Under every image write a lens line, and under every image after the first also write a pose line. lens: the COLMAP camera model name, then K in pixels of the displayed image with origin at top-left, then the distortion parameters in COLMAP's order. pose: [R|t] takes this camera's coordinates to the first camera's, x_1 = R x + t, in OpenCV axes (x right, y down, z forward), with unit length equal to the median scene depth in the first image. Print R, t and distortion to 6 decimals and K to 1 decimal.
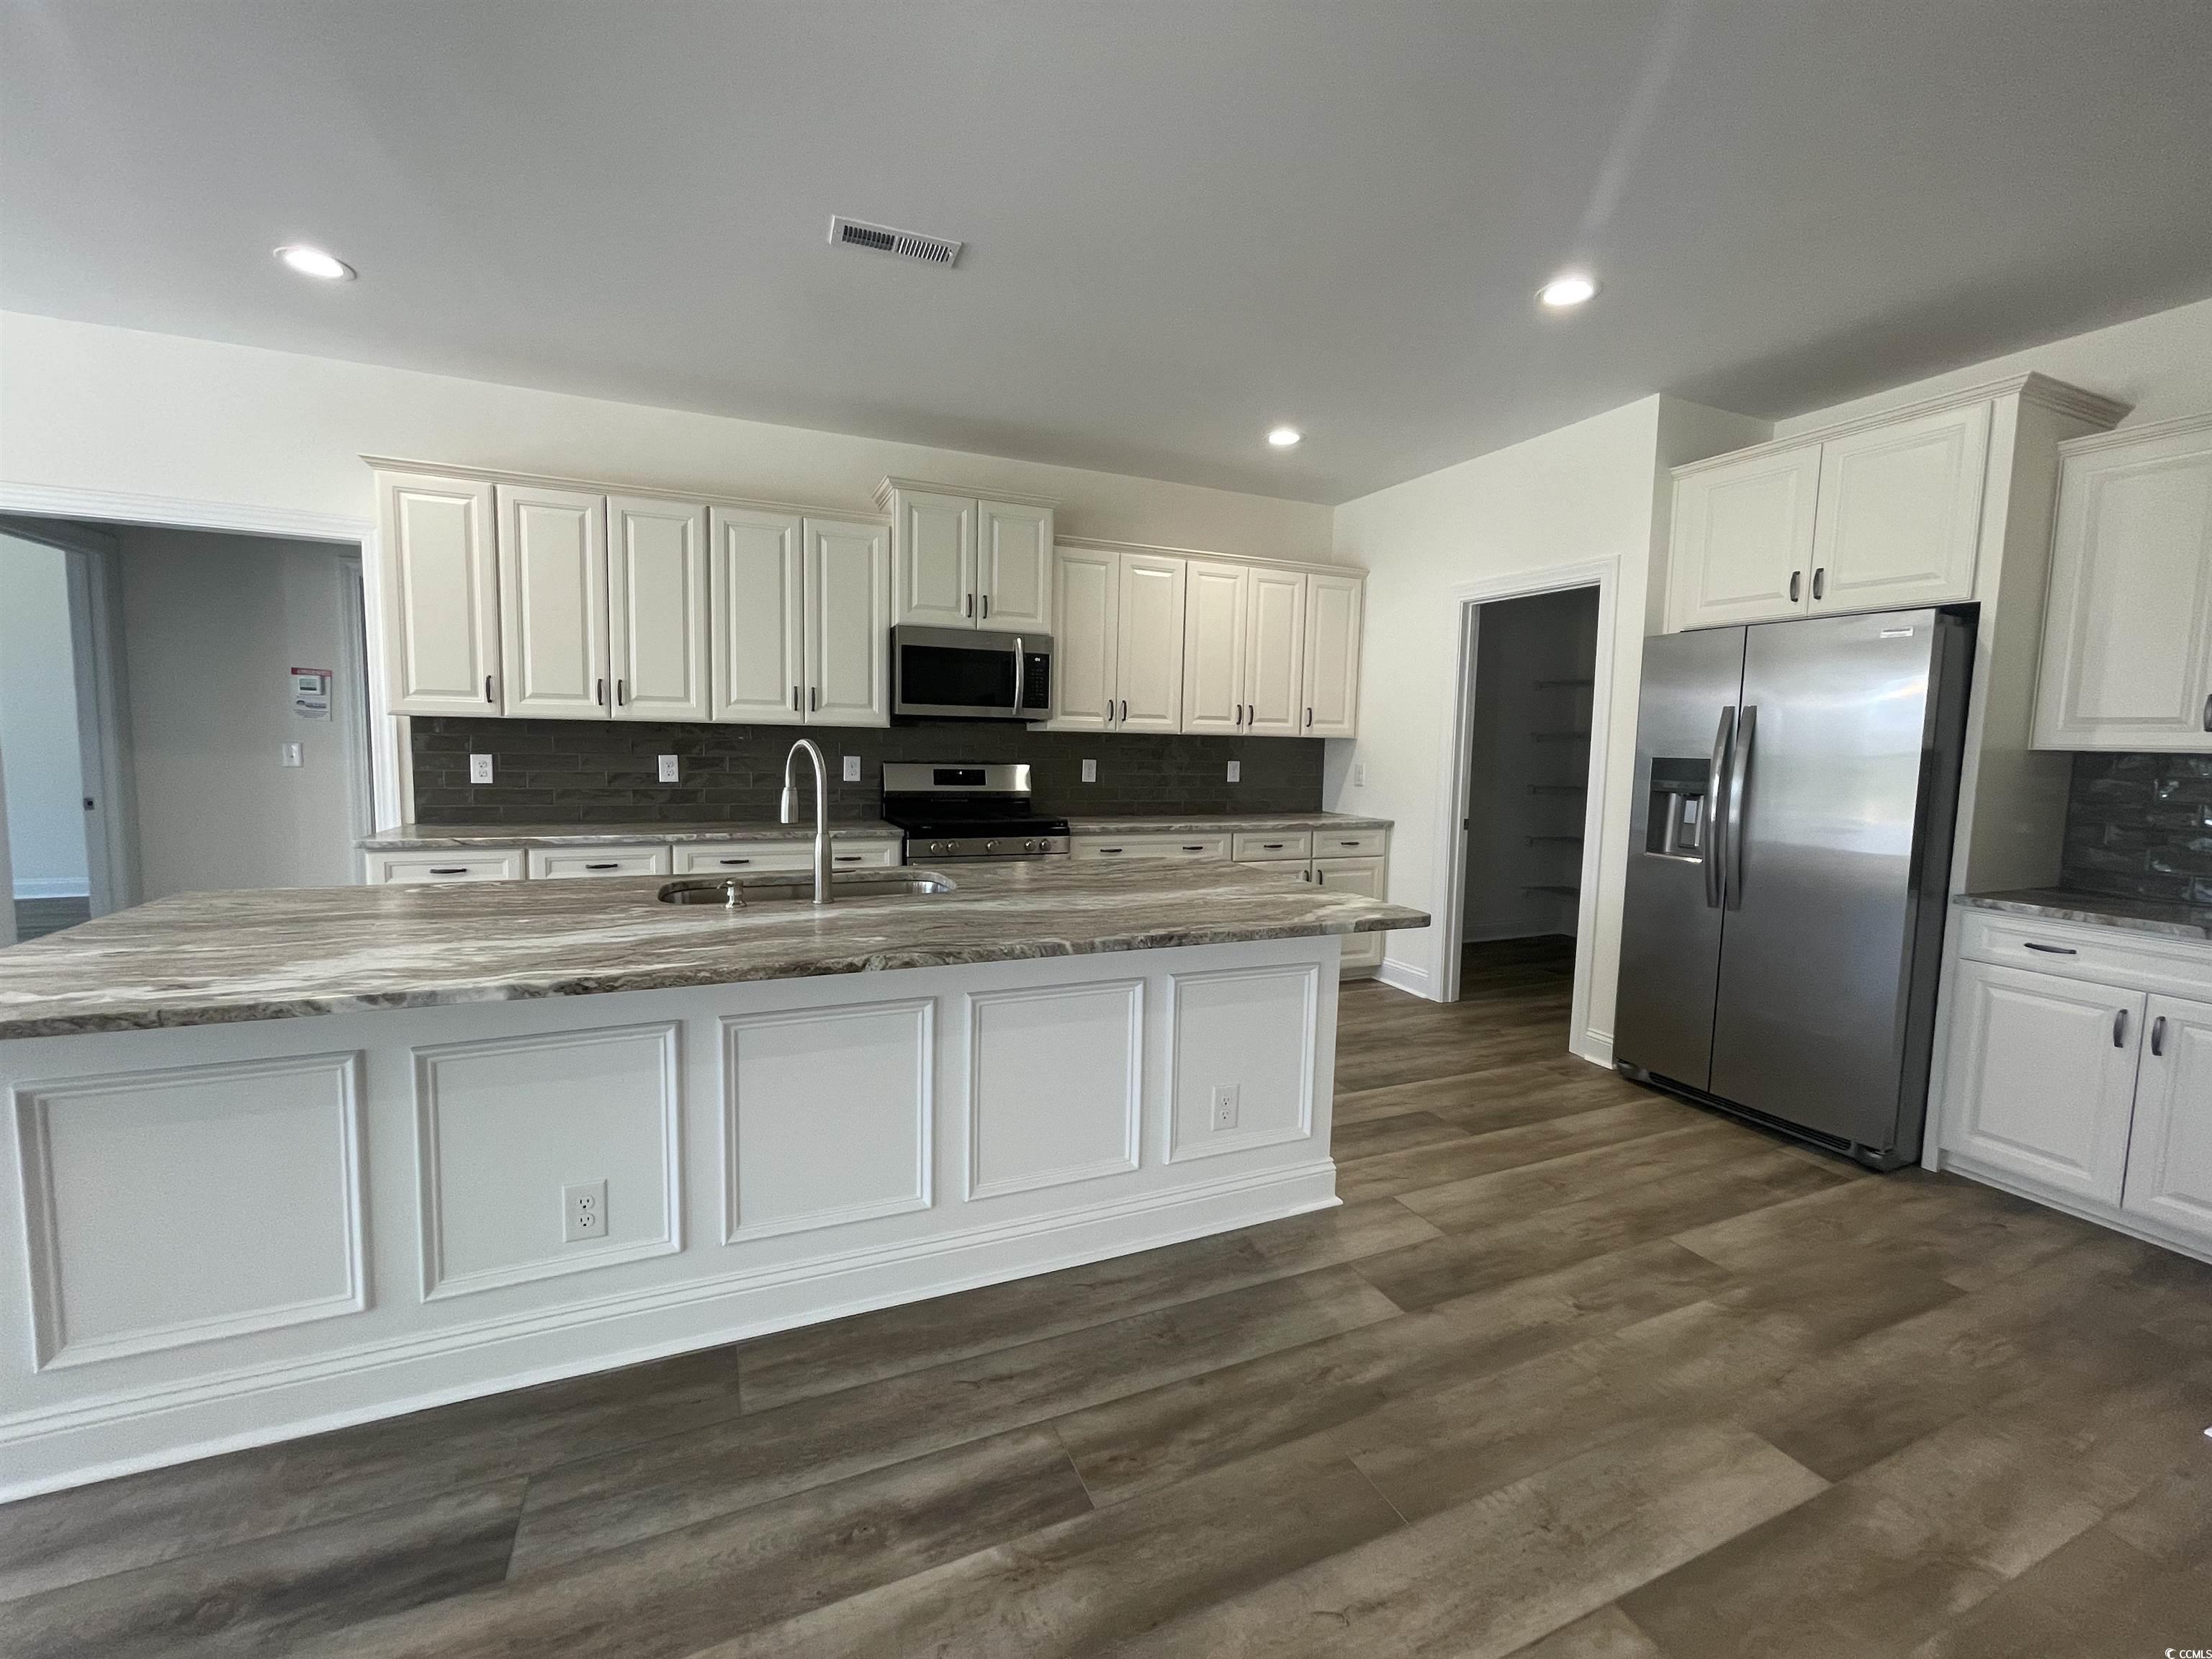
lens RADIAL K [[906.5, 0, 1103.1], [0, 906.5, 819.4], [0, 0, 1]] dist [-0.001635, 0.000208]
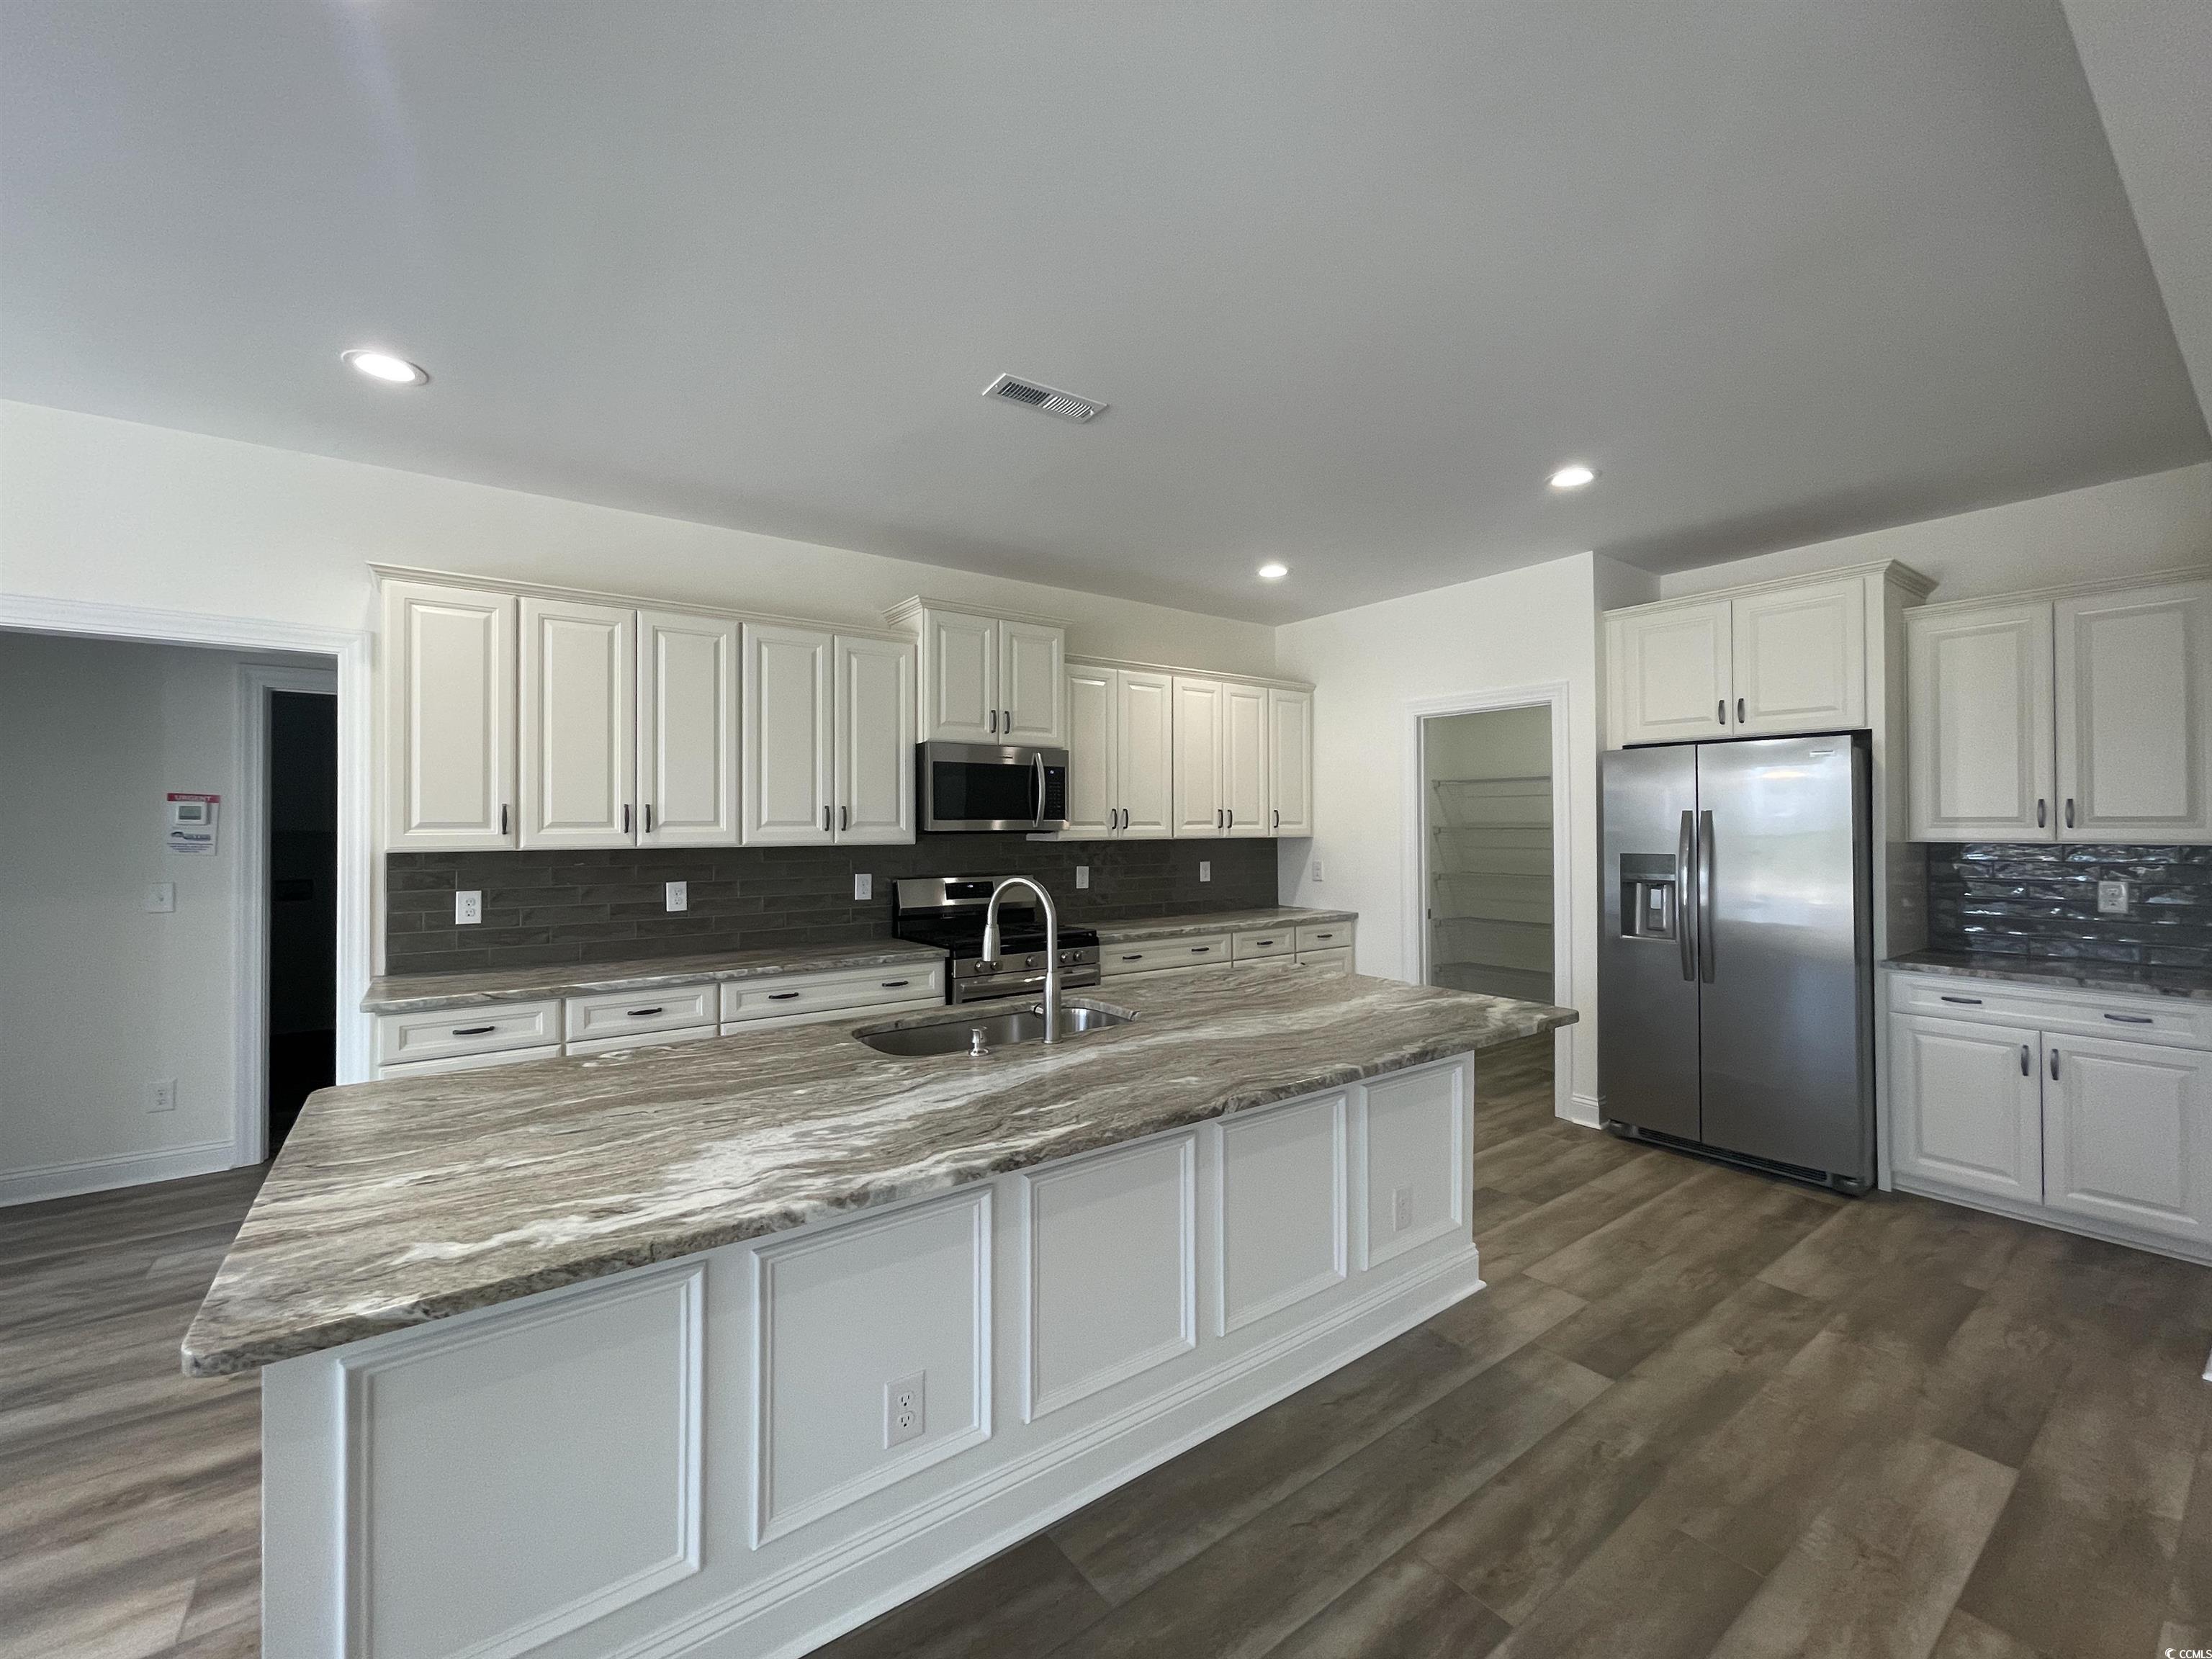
lens RADIAL K [[906.5, 0, 1105.0], [0, 906.5, 820.5], [0, 0, 1]] dist [-0.001635, 0.000208]
pose [[0.975099, -0.024679, 0.220392, -0.322145], [0.044985, 0.995139, -0.087600, -0.041339], [-0.217159, 0.095333, 0.971470, 0.003327]]
